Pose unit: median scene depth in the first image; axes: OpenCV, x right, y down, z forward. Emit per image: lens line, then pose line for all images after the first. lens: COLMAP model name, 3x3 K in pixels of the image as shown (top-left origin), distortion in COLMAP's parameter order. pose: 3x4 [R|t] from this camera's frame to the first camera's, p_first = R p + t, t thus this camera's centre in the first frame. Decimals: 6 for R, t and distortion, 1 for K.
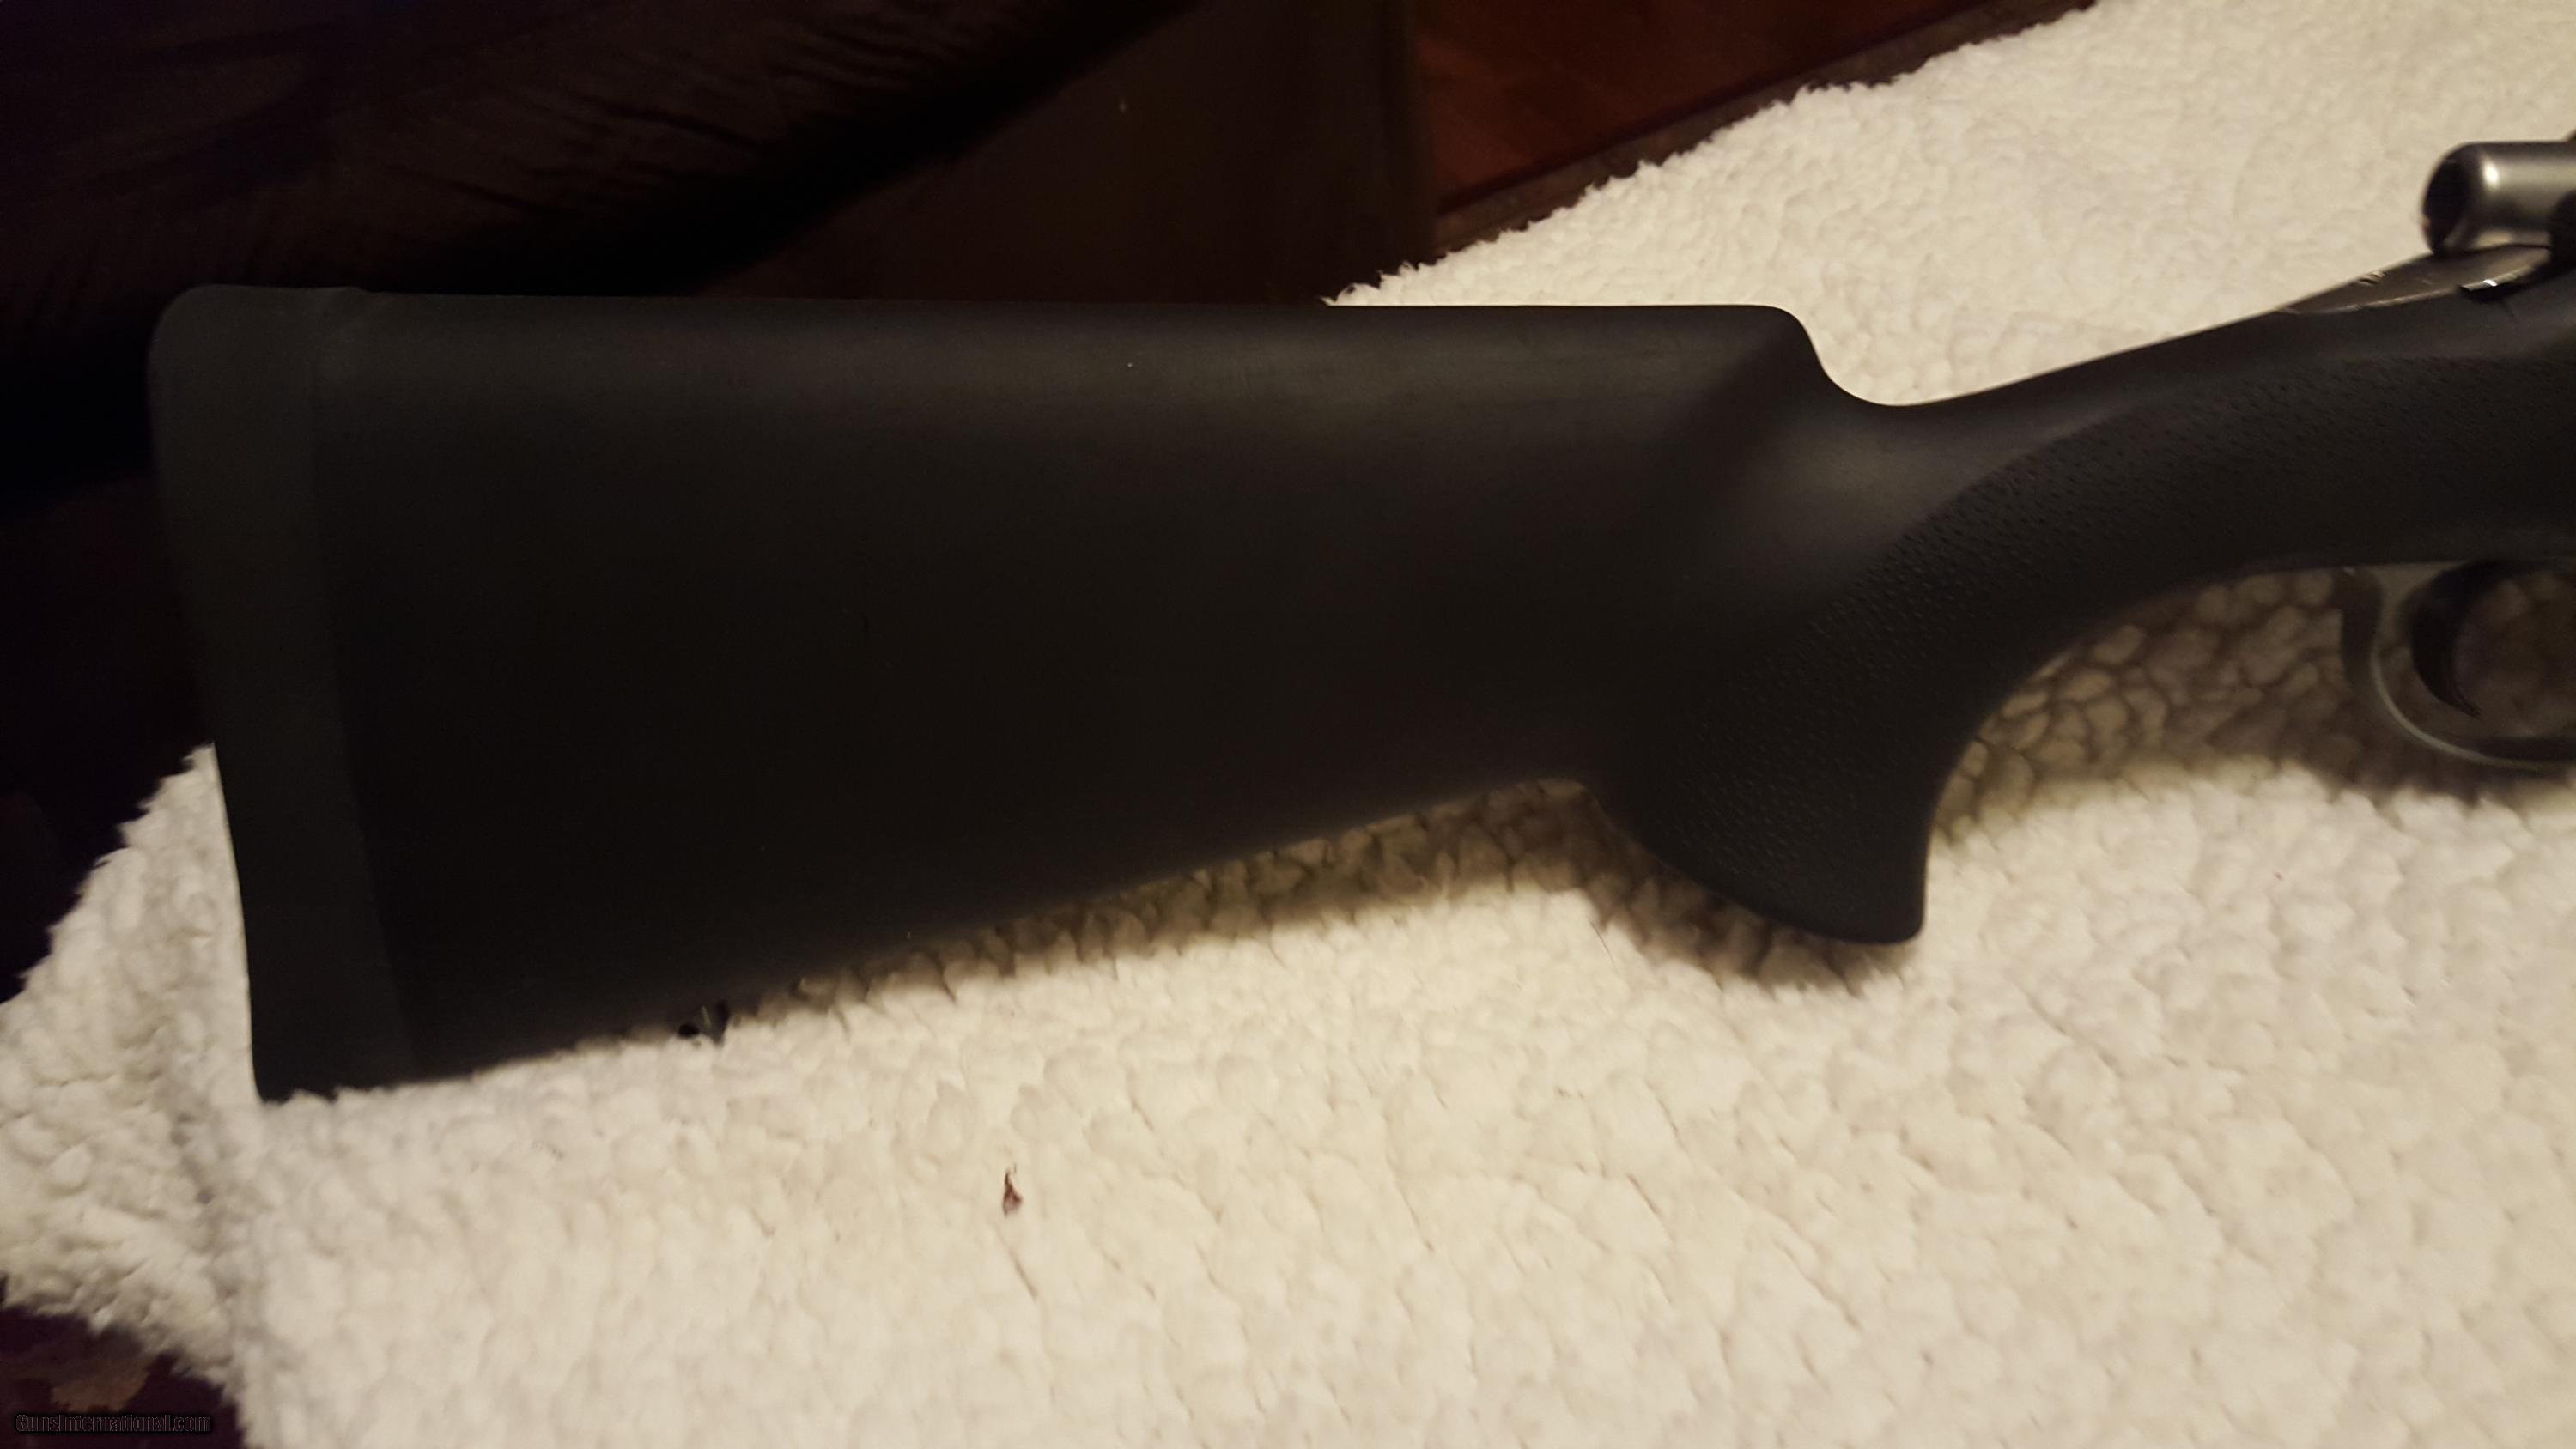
lens RADIAL K [[1968.8, 0, 1222.4], [0, 1968.8, 753.7], [0, 0, 1]] dist [0.083635, -0.091610]
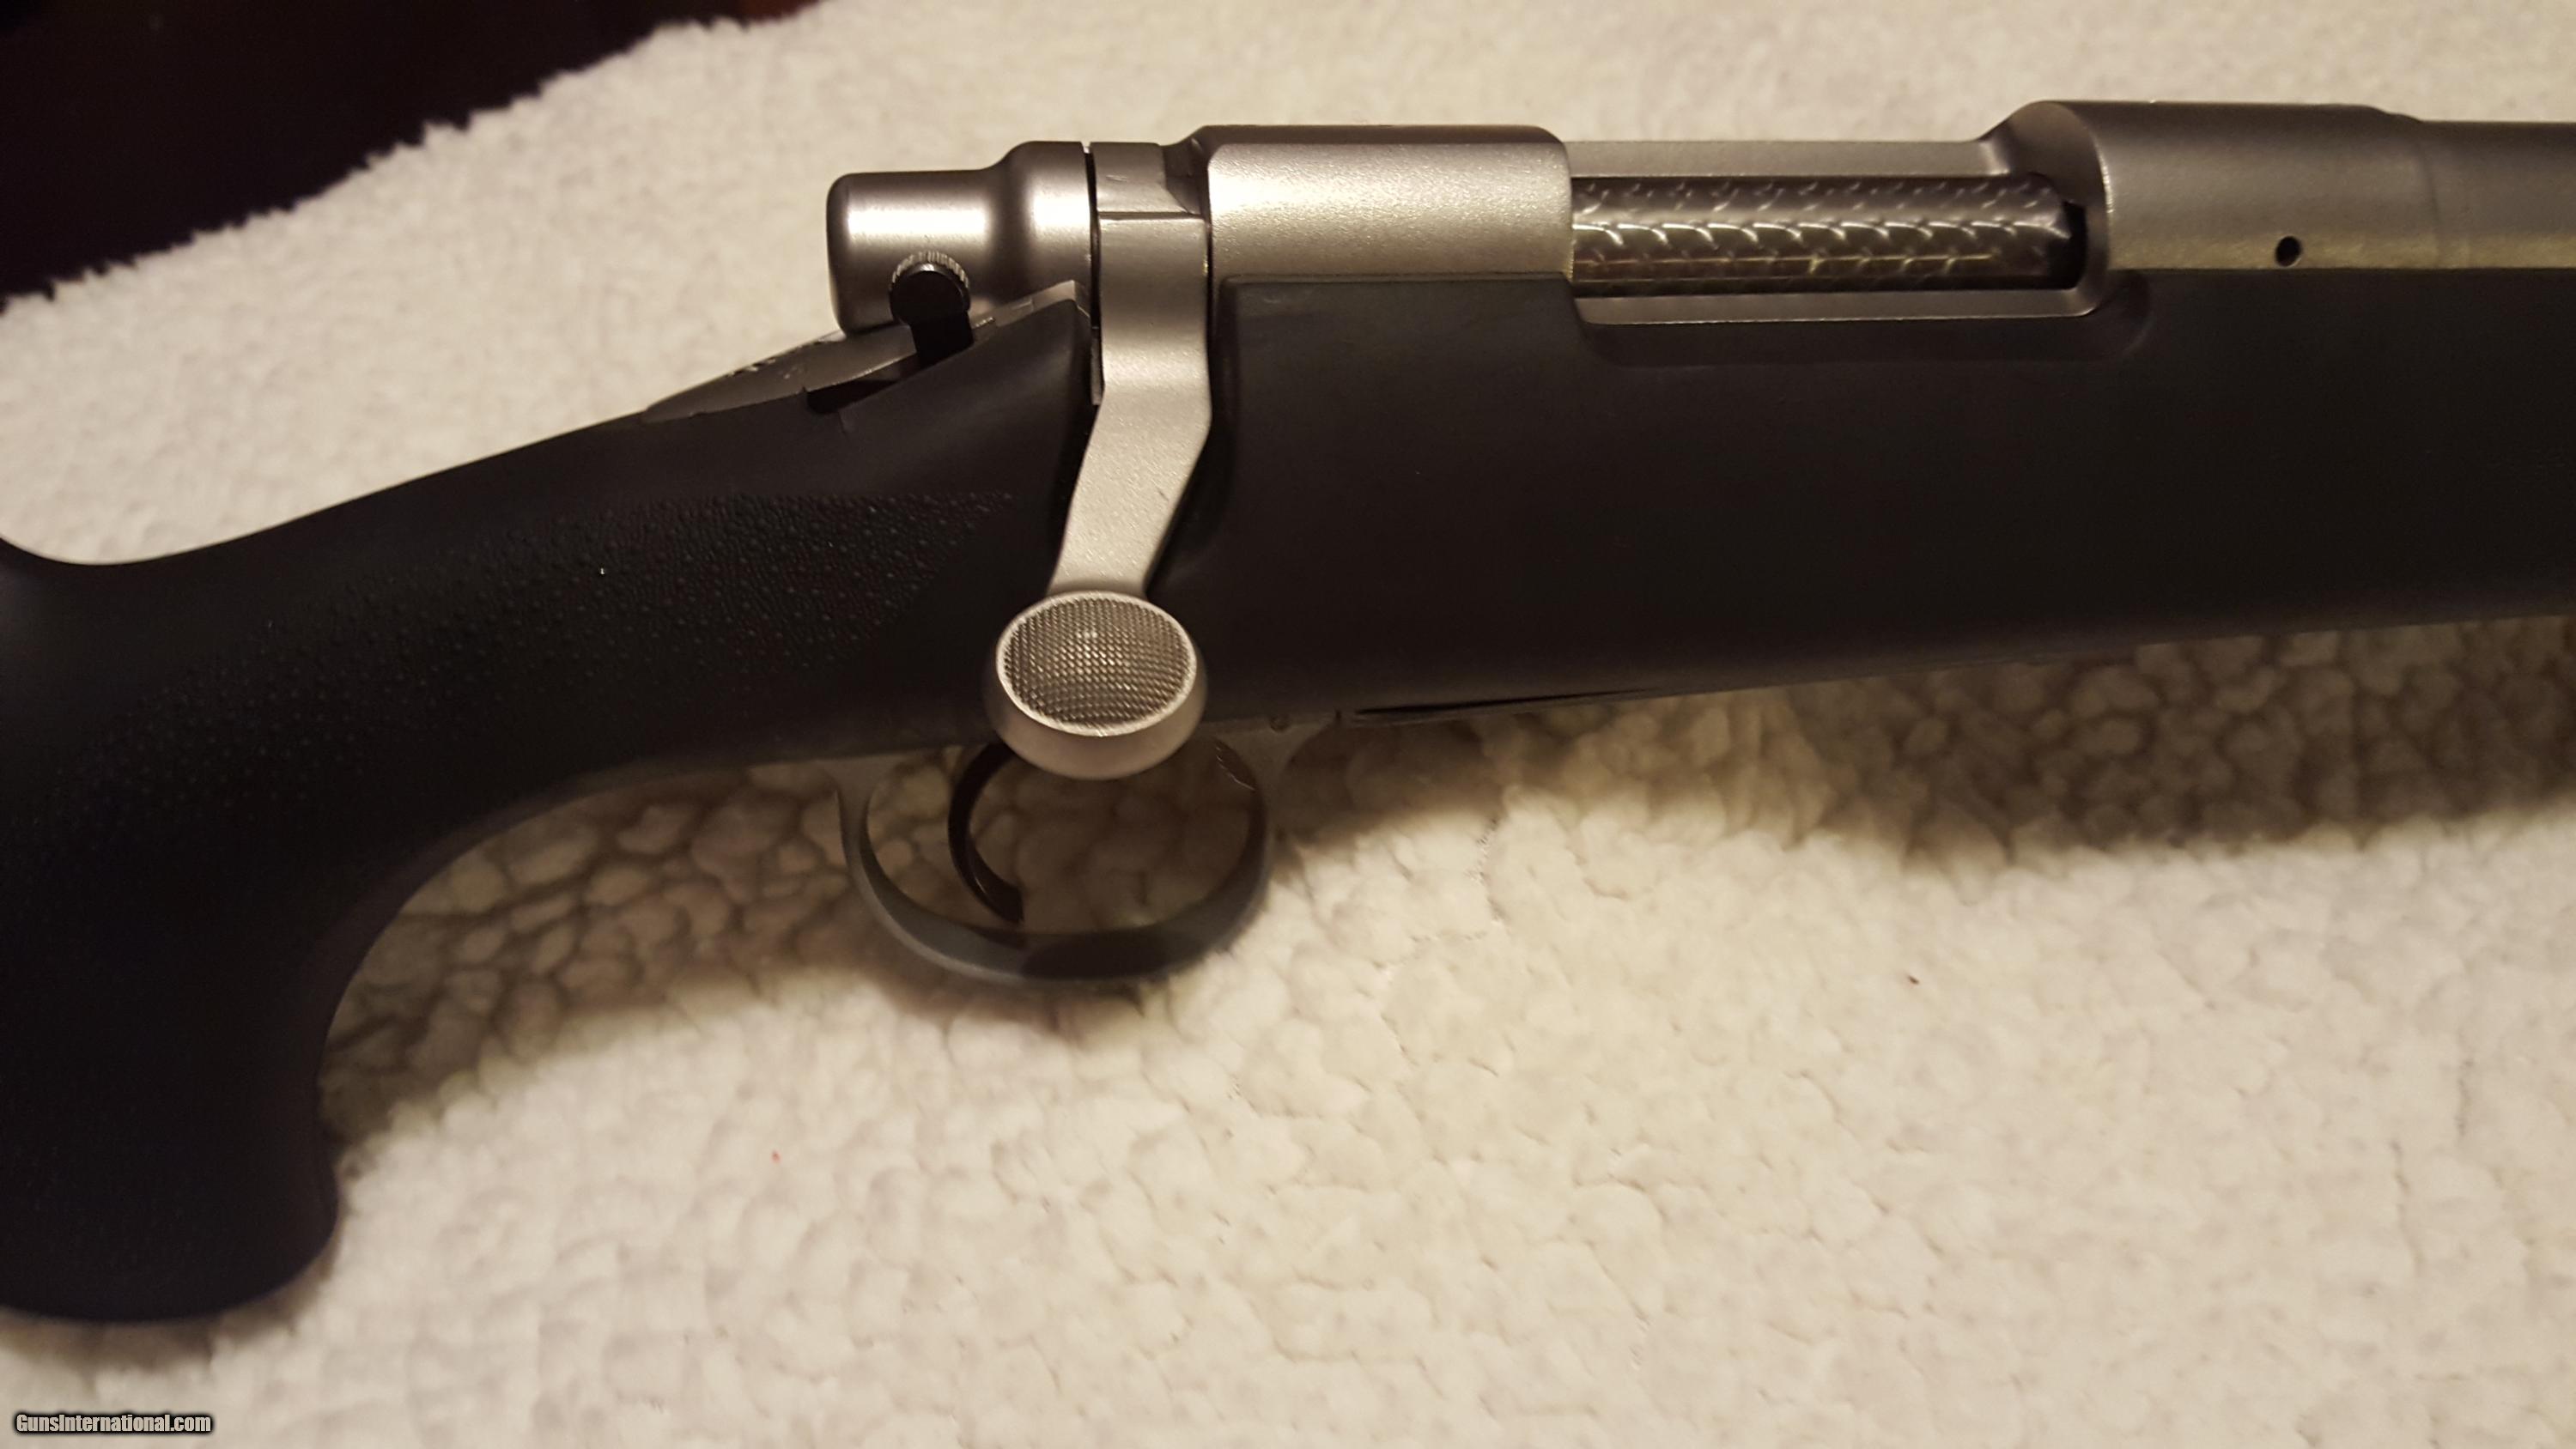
lens RADIAL K [[1968.8, 0, 1213.8], [0, 1968.8, 765.1], [0, 0, 1]] dist [0.083635, -0.091610]
pose [[0.986191, -0.069896, 0.150137, 0.548093], [0.060302, 0.995893, 0.067535, -0.116395], [-0.154241, -0.057549, 0.986356, 0.232377]]
